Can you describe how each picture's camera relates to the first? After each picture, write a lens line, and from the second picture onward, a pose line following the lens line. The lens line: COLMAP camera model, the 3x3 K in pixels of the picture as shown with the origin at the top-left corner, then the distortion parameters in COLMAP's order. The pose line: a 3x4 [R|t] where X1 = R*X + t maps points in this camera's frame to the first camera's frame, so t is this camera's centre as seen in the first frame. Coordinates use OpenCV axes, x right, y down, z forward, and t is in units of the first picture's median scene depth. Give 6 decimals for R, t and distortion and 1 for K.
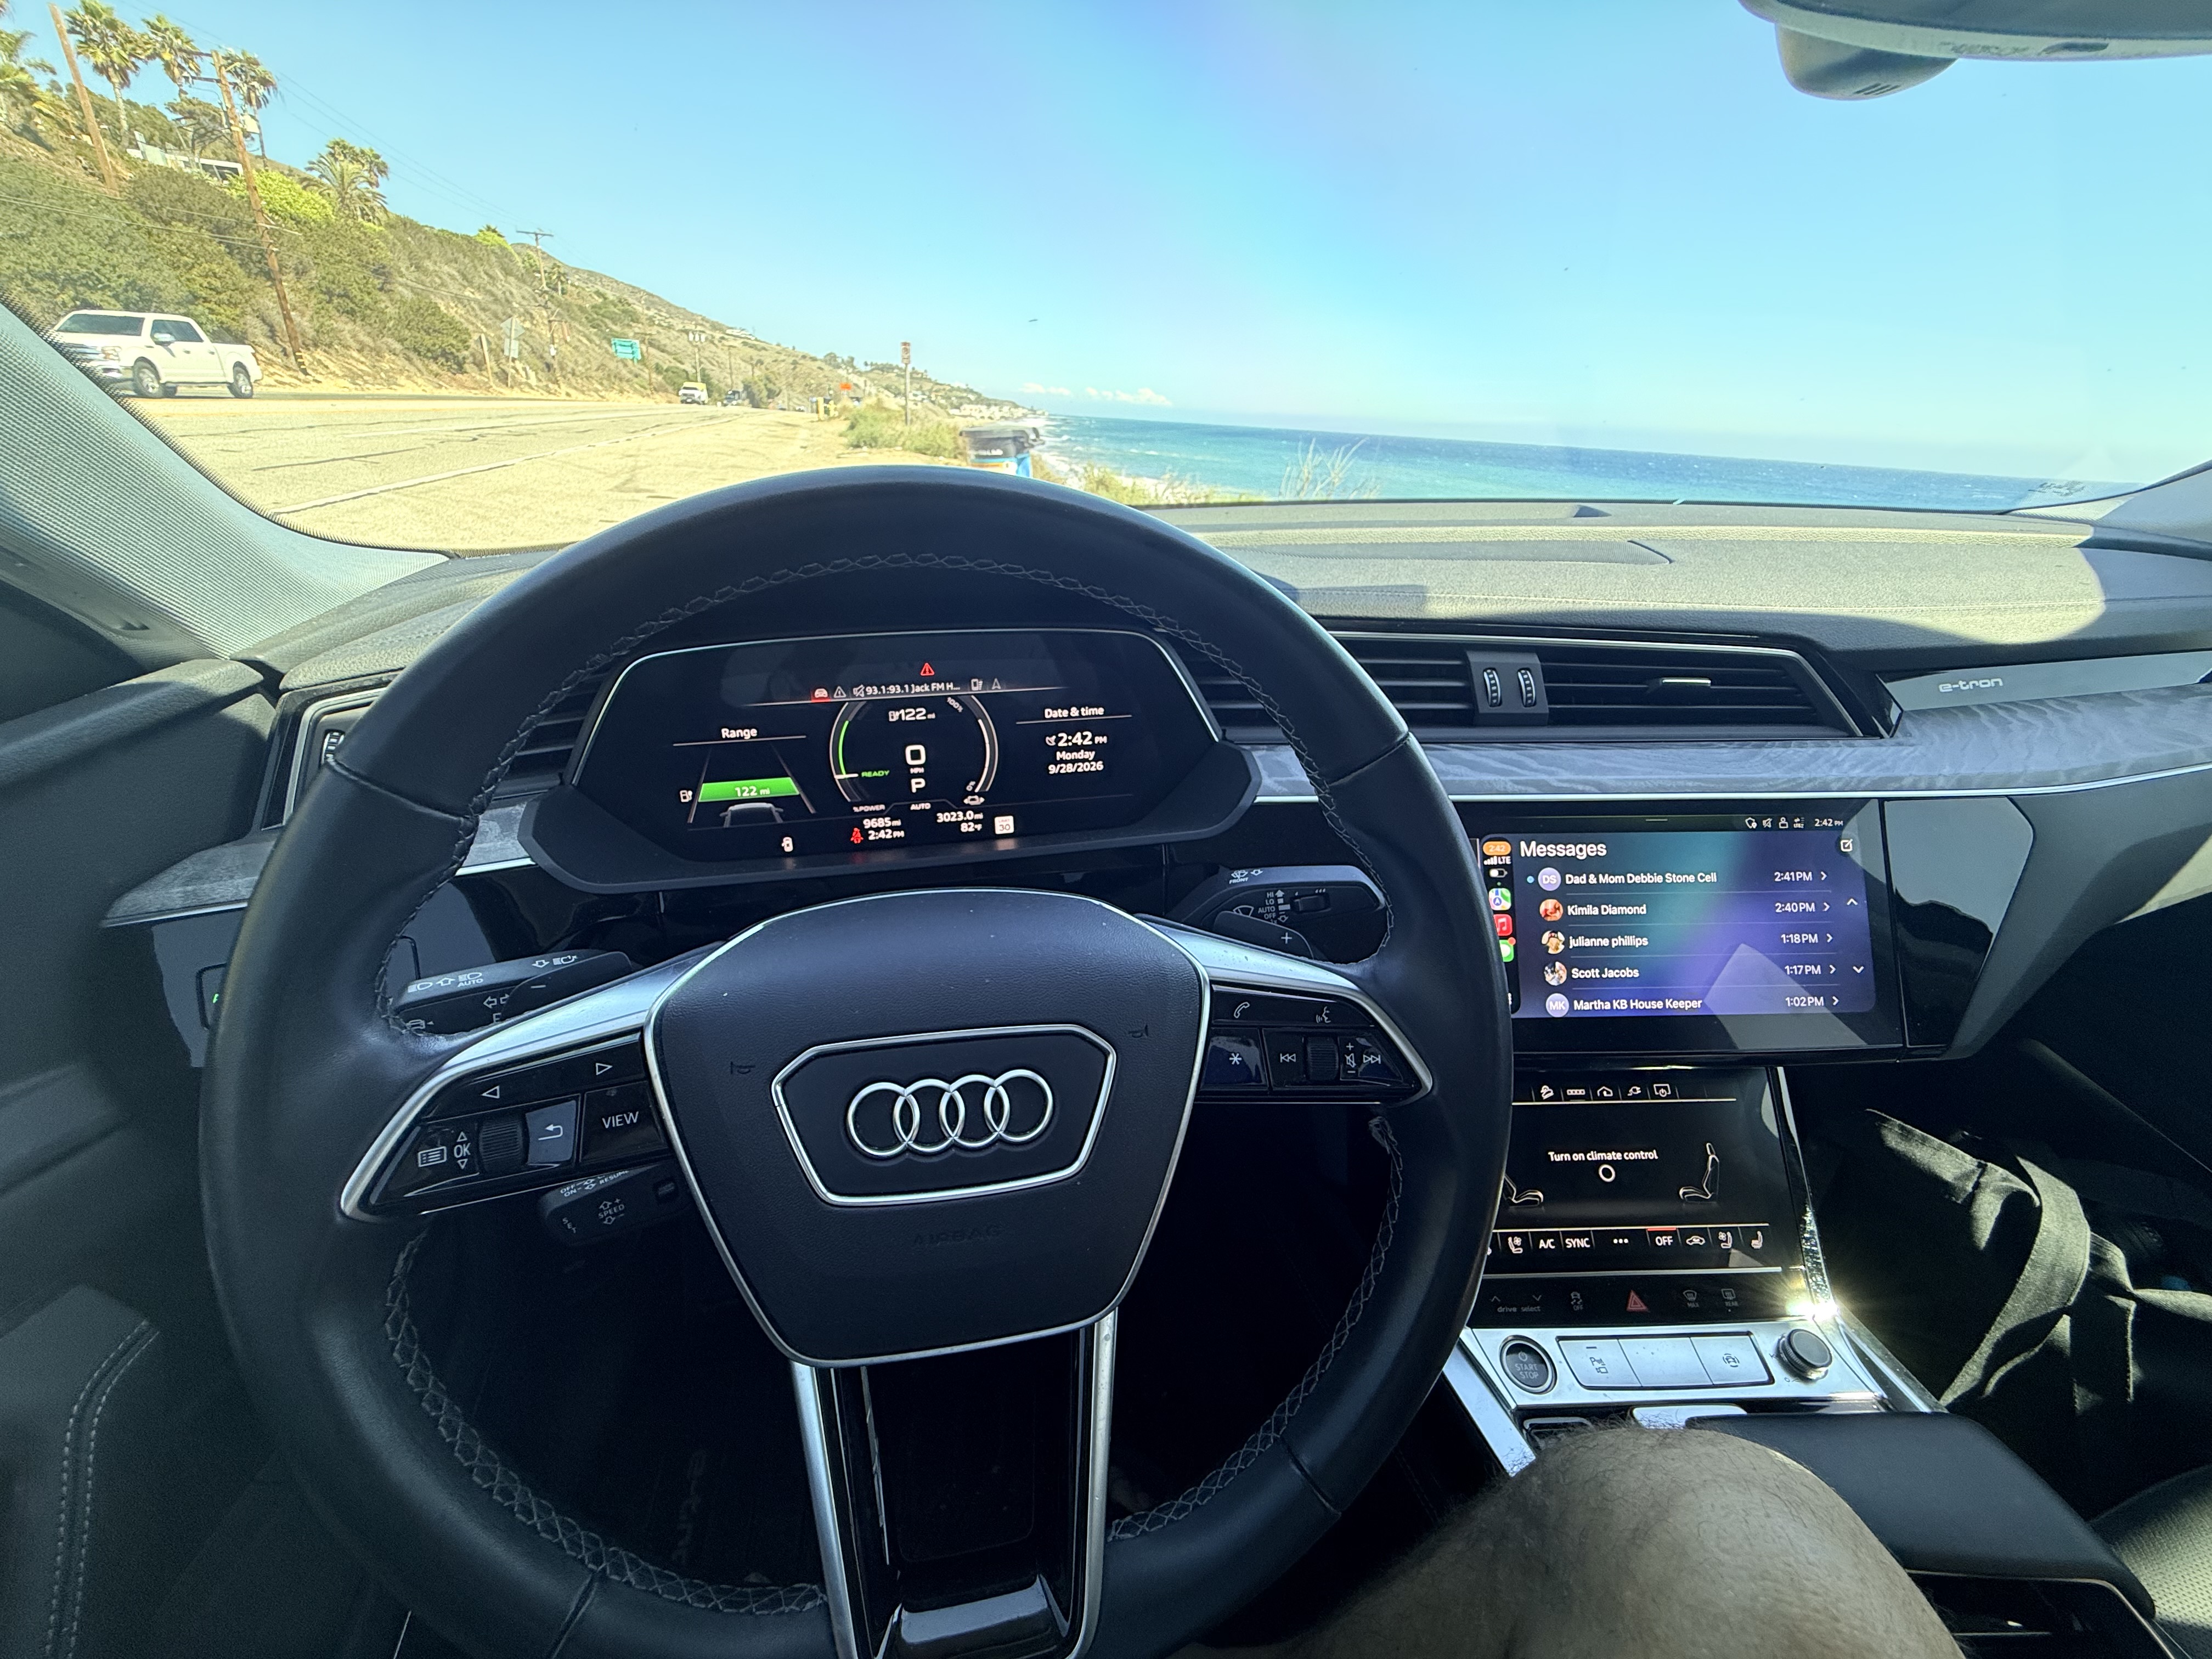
lens RADIAL K [[900.3, 0, 1106.0], [0, 900.3, 829.5], [0, 0, 1]] dist [-0.000968, -0.000240]
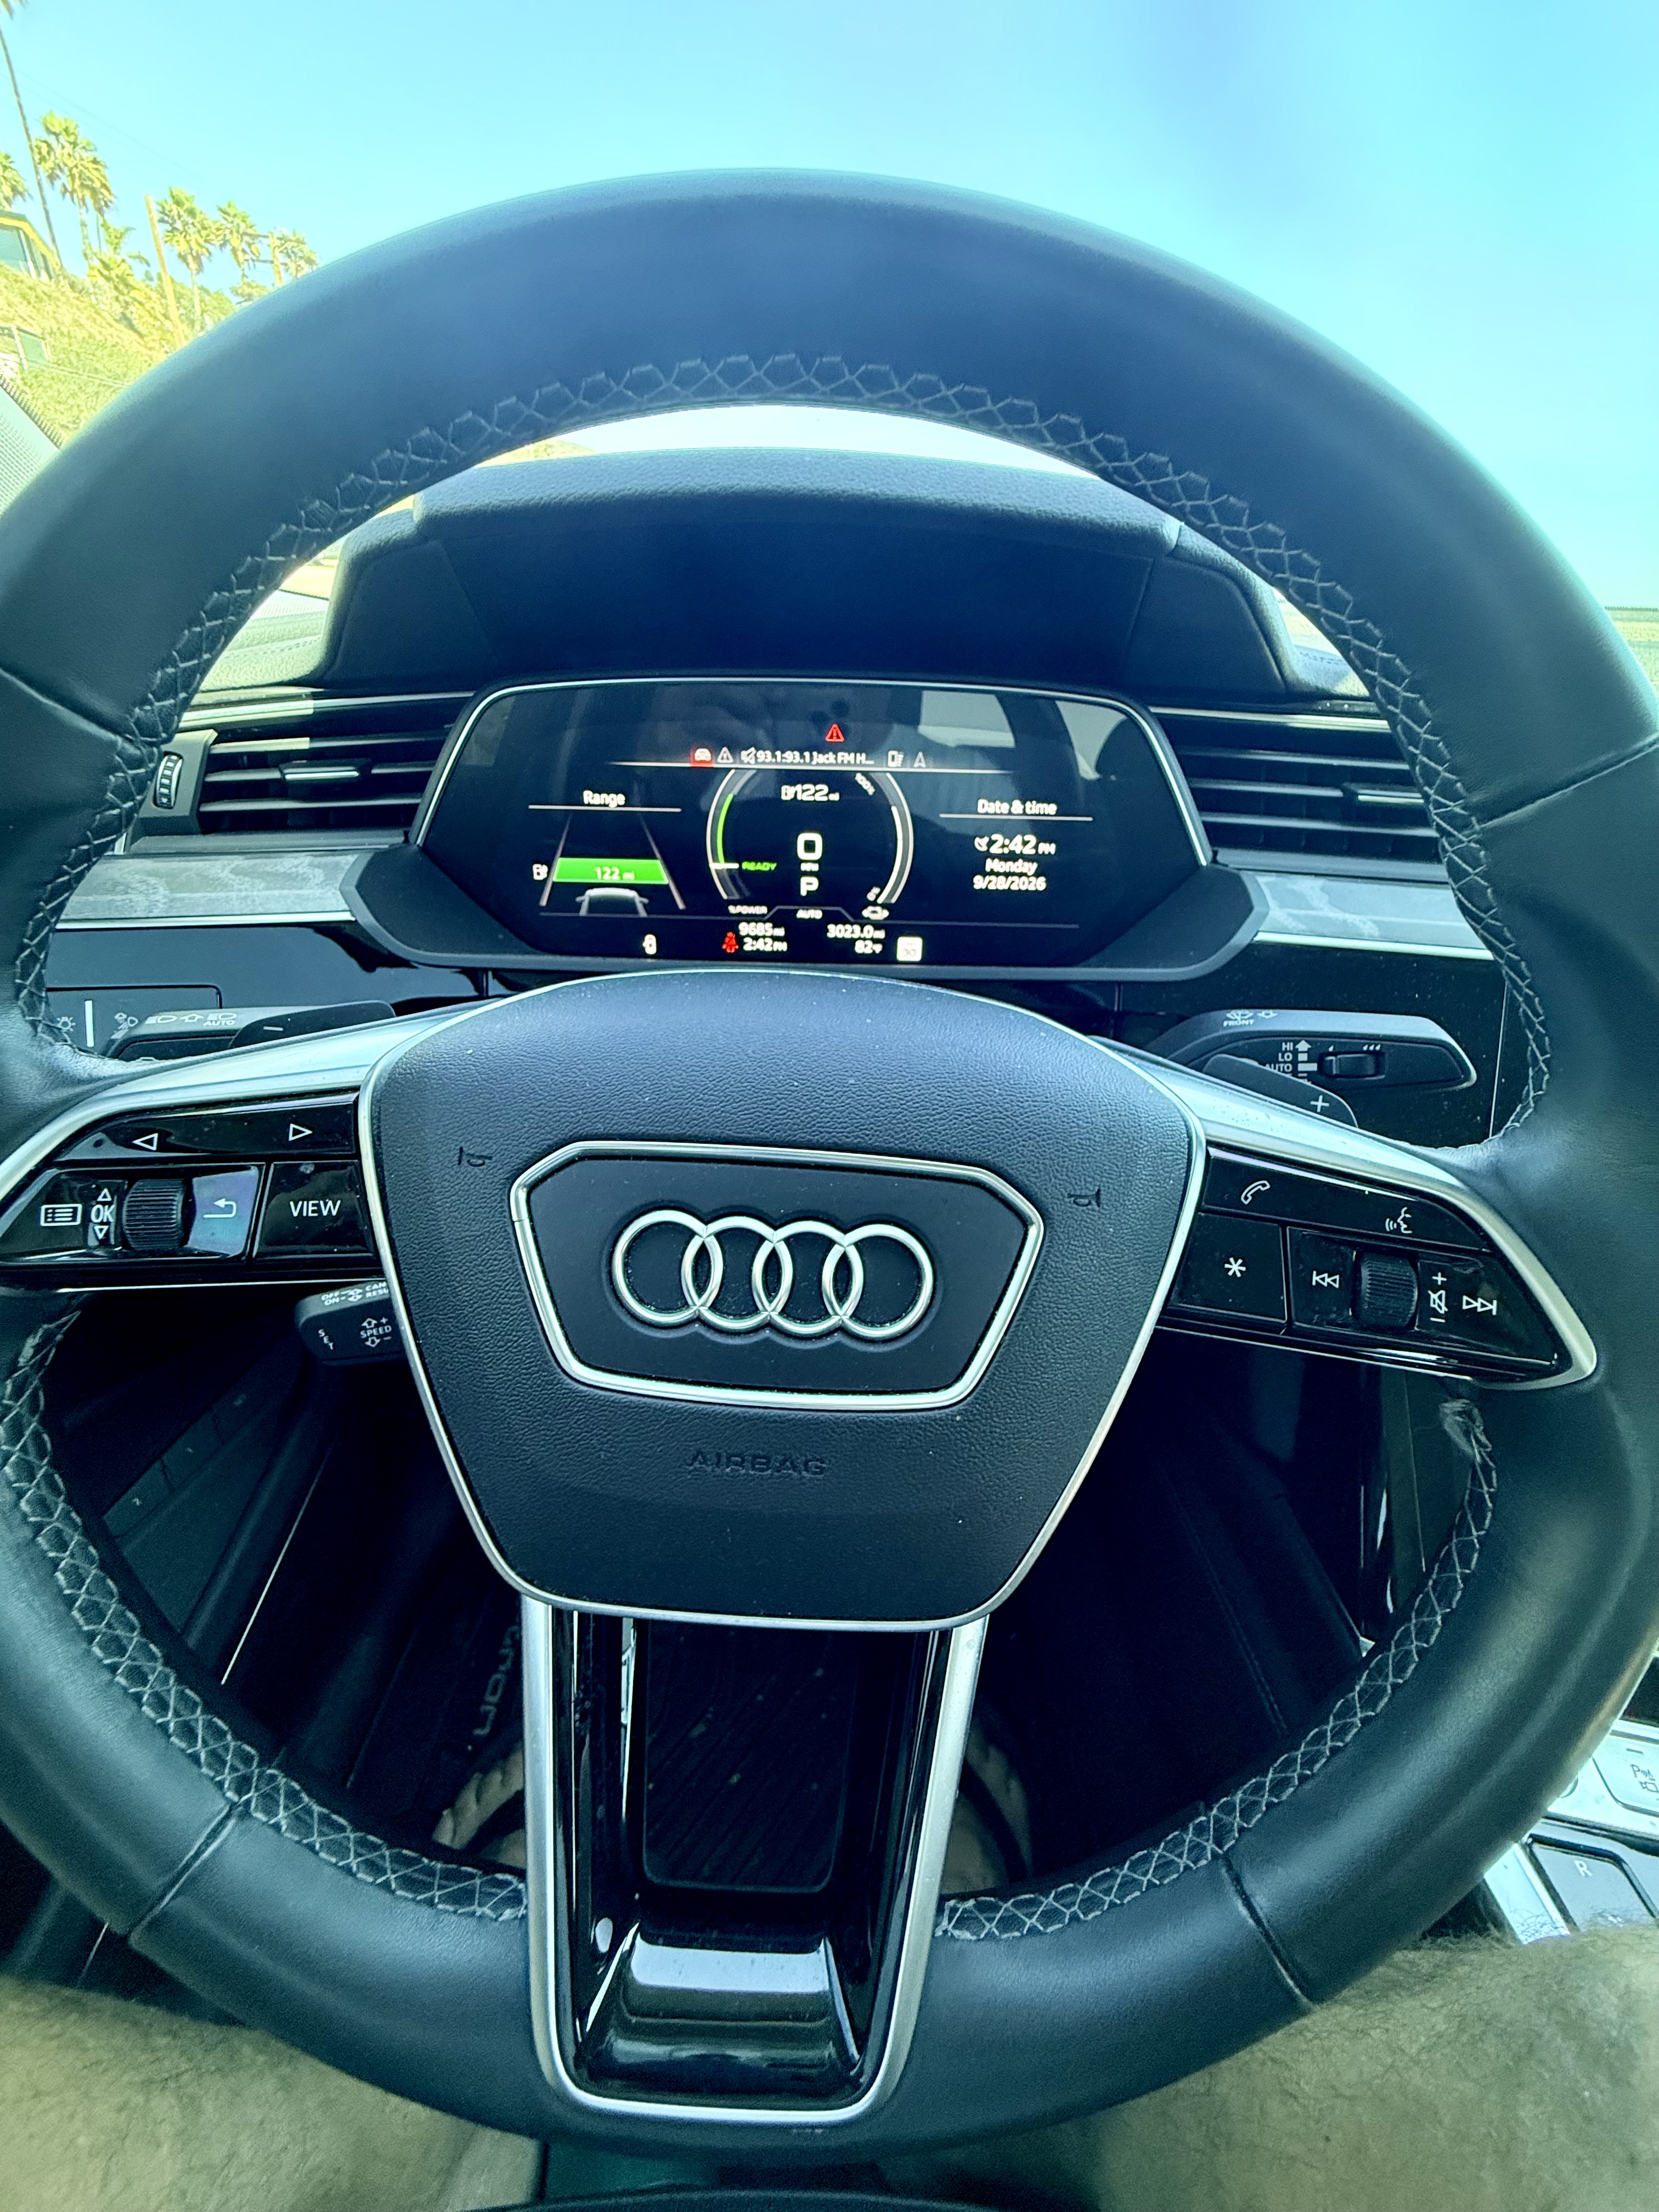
lens RADIAL K [[900.3, 0, 829.5], [0, 900.3, 1106.0], [0, 0, 1]] dist [-0.000968, -0.000240]
pose [[0.973777, 0.124761, -0.190246, -0.013592], [-0.108633, 0.989721, 0.093008, 0.070787], [0.199894, -0.069902, 0.977321, 0.209548]]
